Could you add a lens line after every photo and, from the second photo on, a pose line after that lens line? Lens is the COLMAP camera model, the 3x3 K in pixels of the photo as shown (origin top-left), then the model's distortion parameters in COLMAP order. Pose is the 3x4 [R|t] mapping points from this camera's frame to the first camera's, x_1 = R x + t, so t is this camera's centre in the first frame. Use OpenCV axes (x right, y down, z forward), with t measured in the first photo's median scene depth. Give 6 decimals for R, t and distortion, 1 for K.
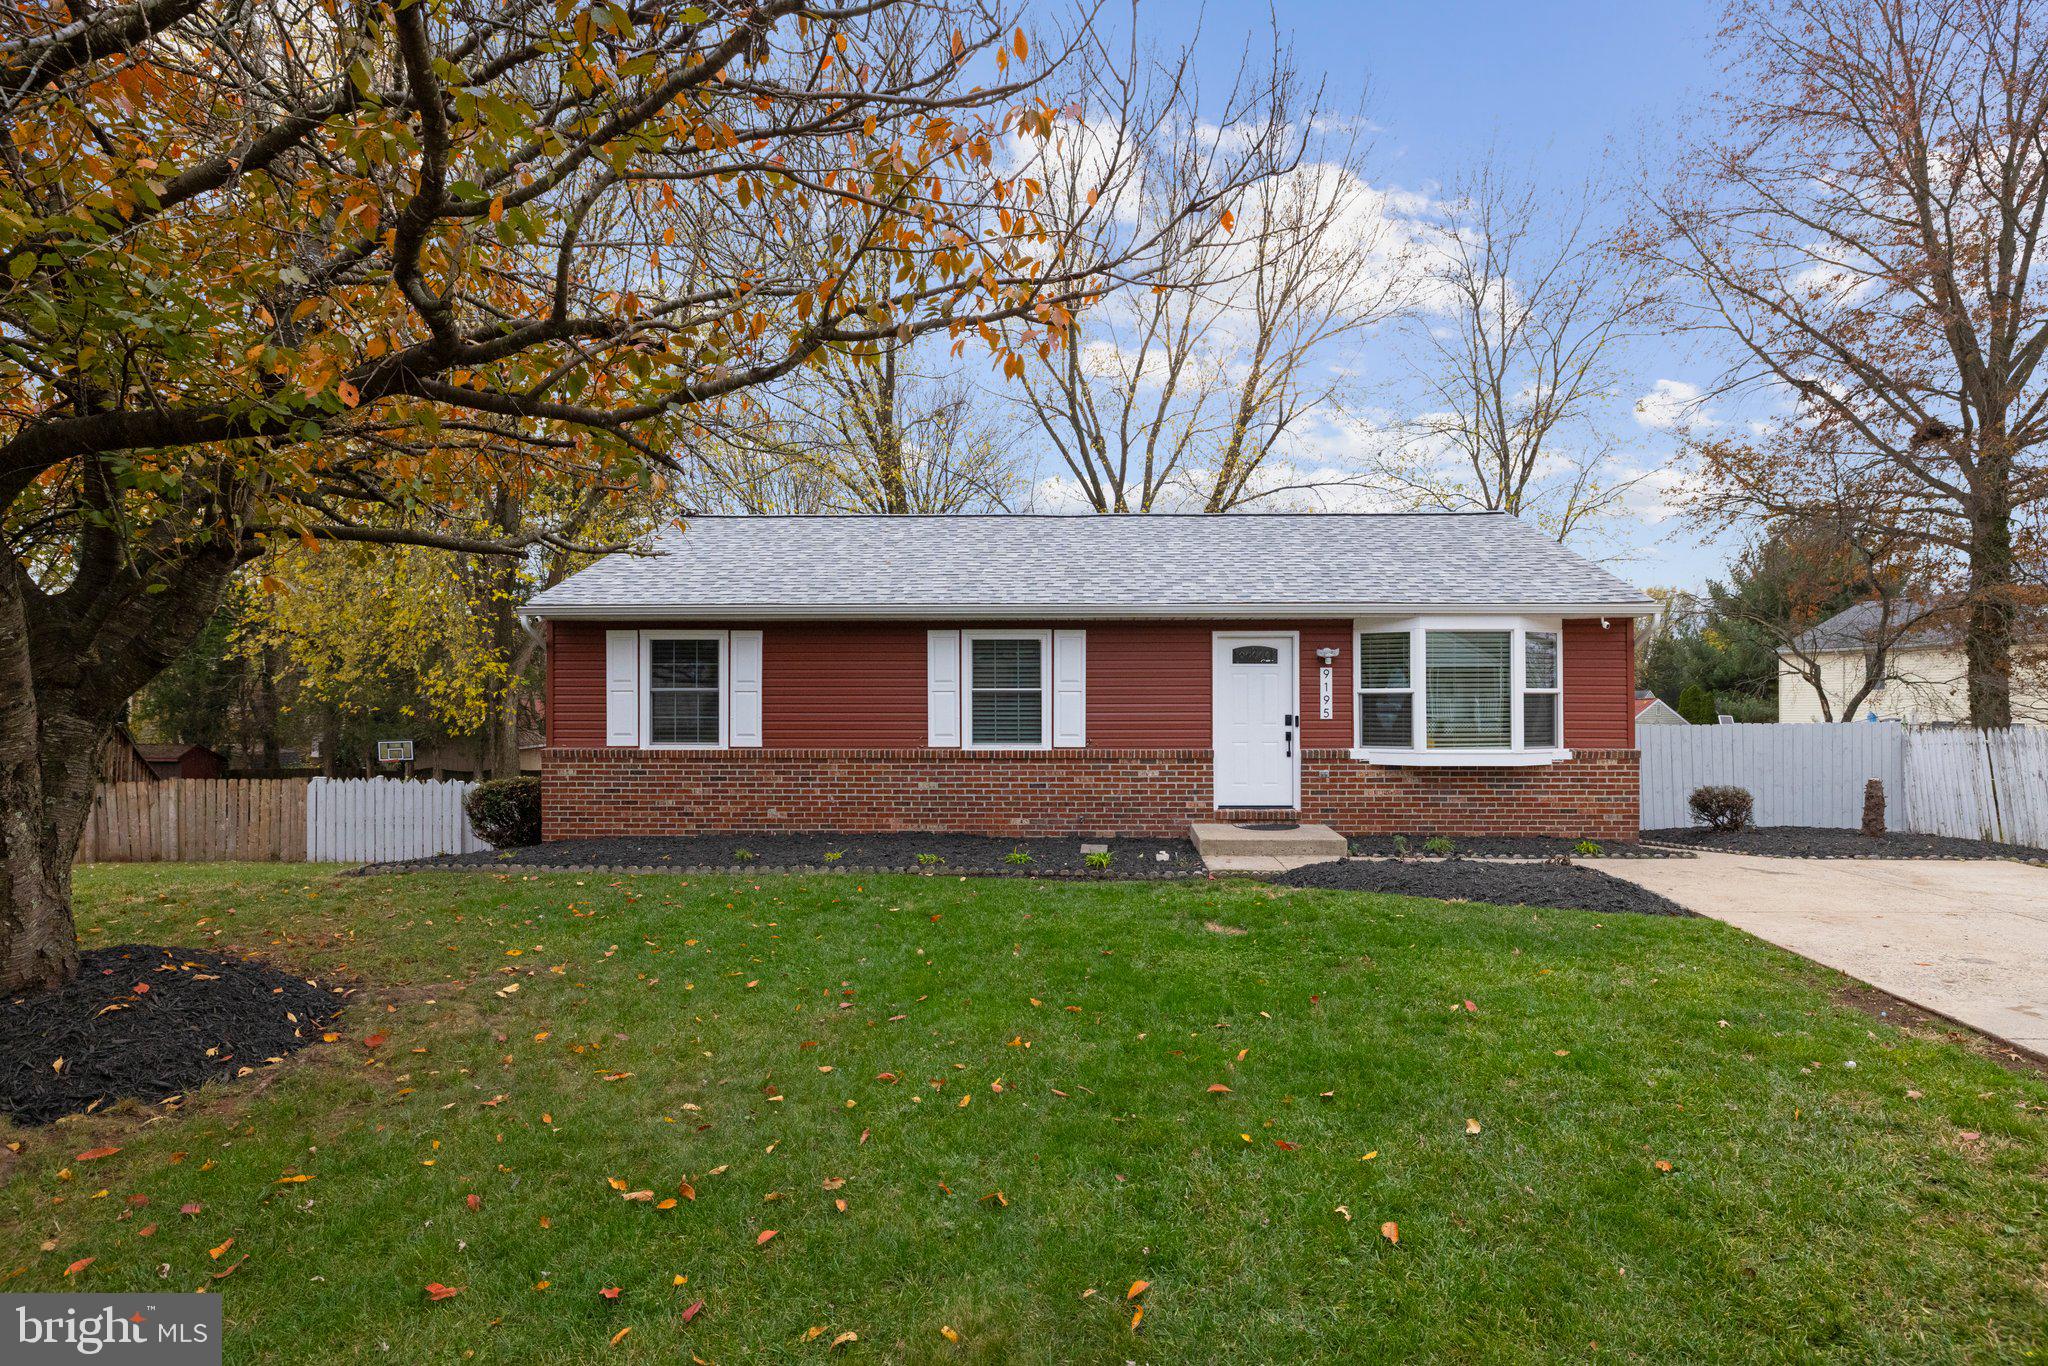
lens RADIAL K [[1064.9, 0, 1024.0], [0, 1064.9, 683.0], [0, 0, 1]] dist [-0.000673, 0.000095]
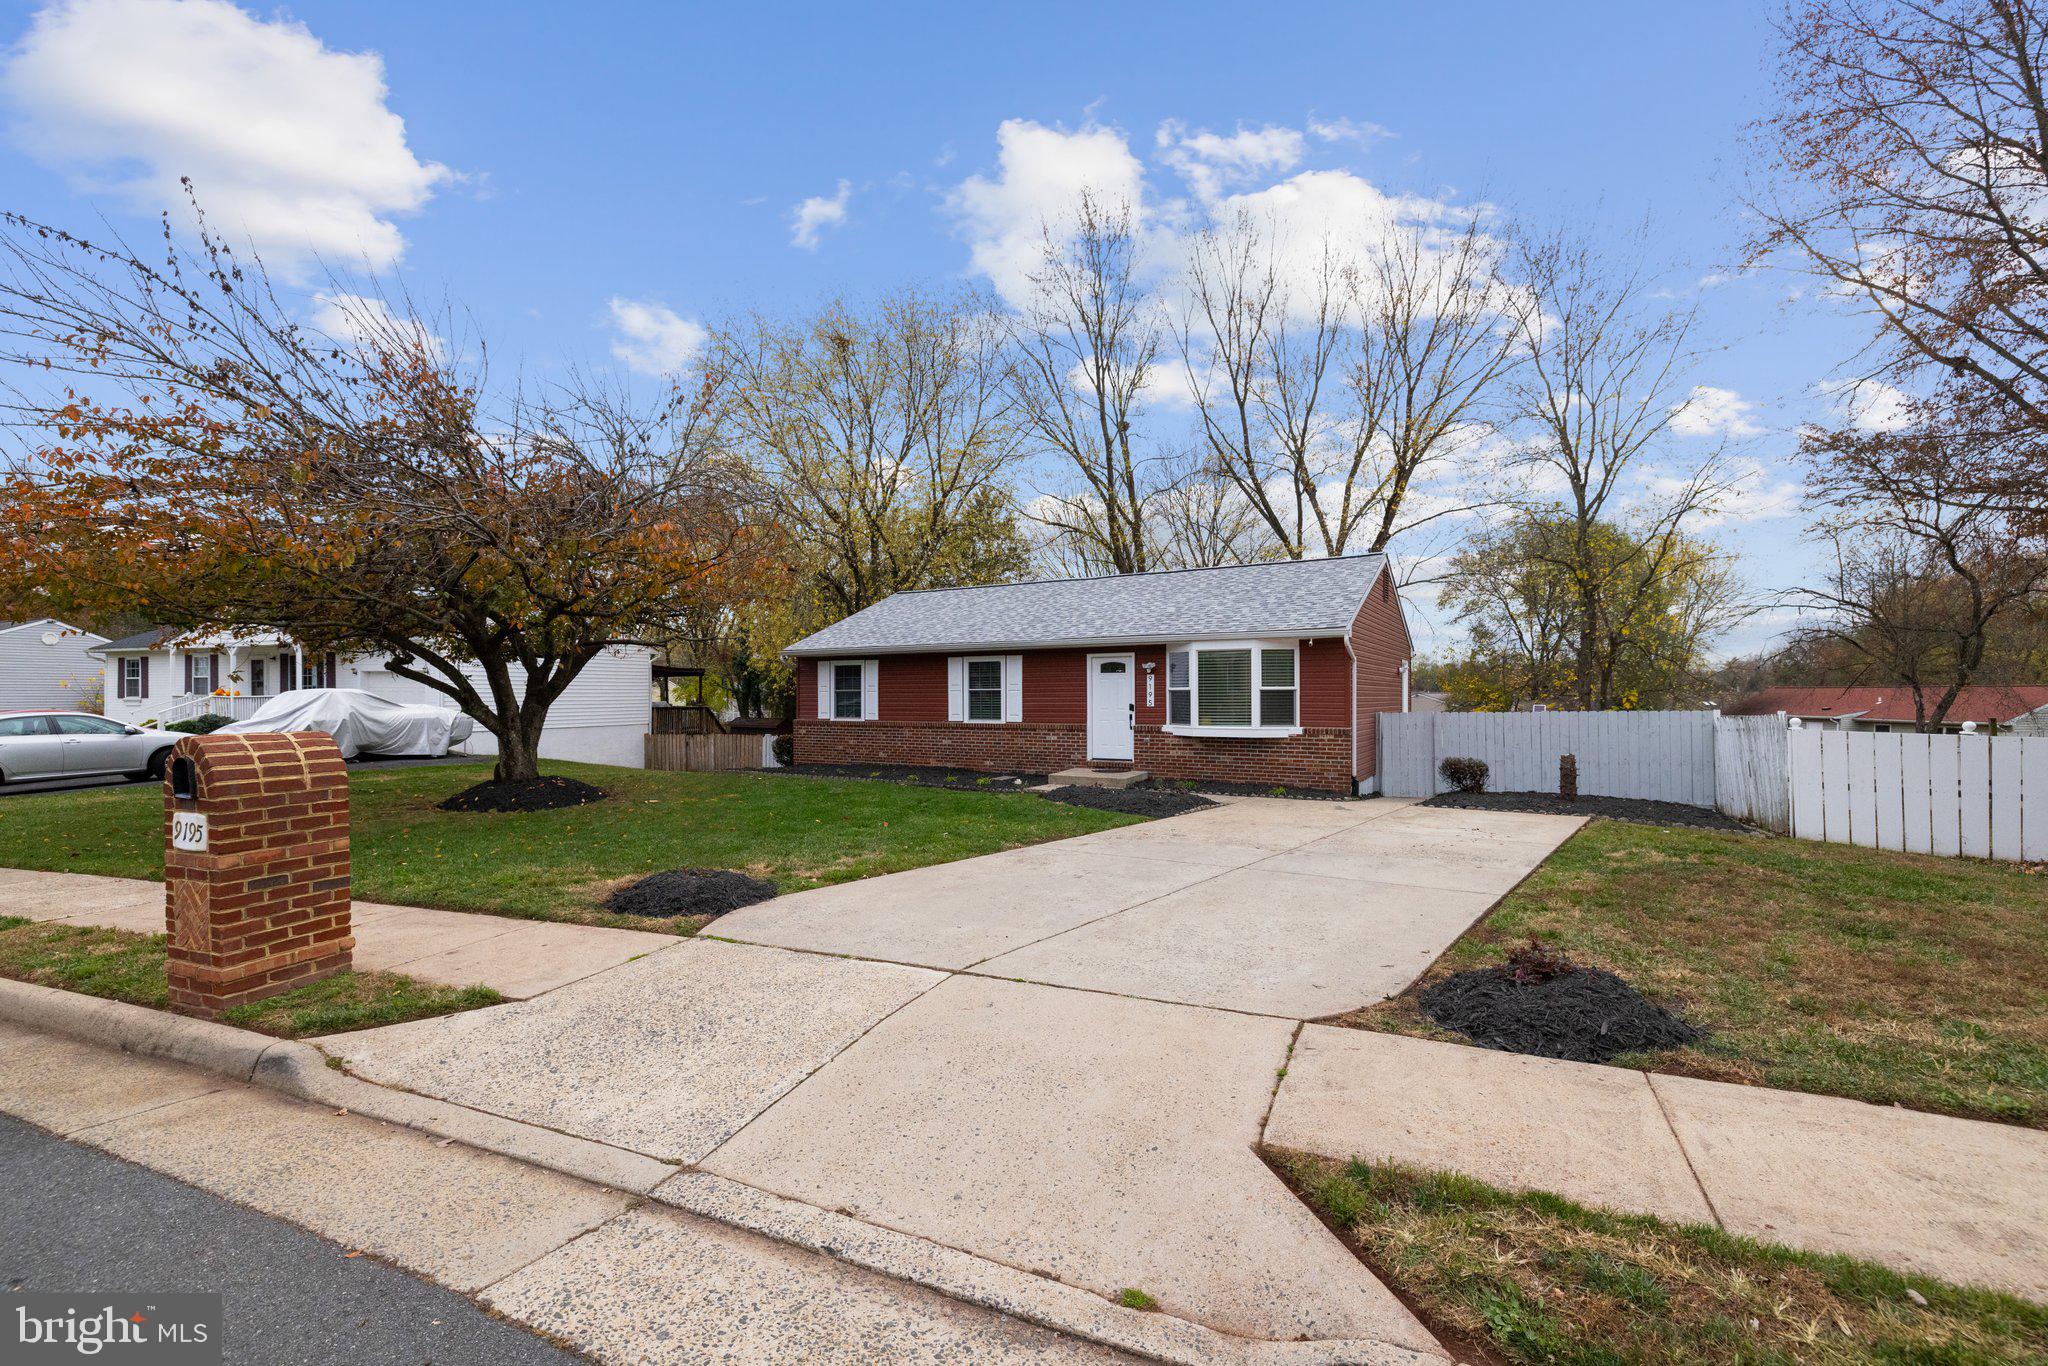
lens RADIAL K [[866.3, 0, 1013.9], [0, 866.3, 690.3], [0, 0, 1]] dist [-0.000040, 0.000202]
pose [[0.861194, -0.007346, -0.508223, 0.773977], [0.016532, 0.999771, 0.013563, -0.012150], [0.508007, -0.020082, 0.861119, -0.237447]]
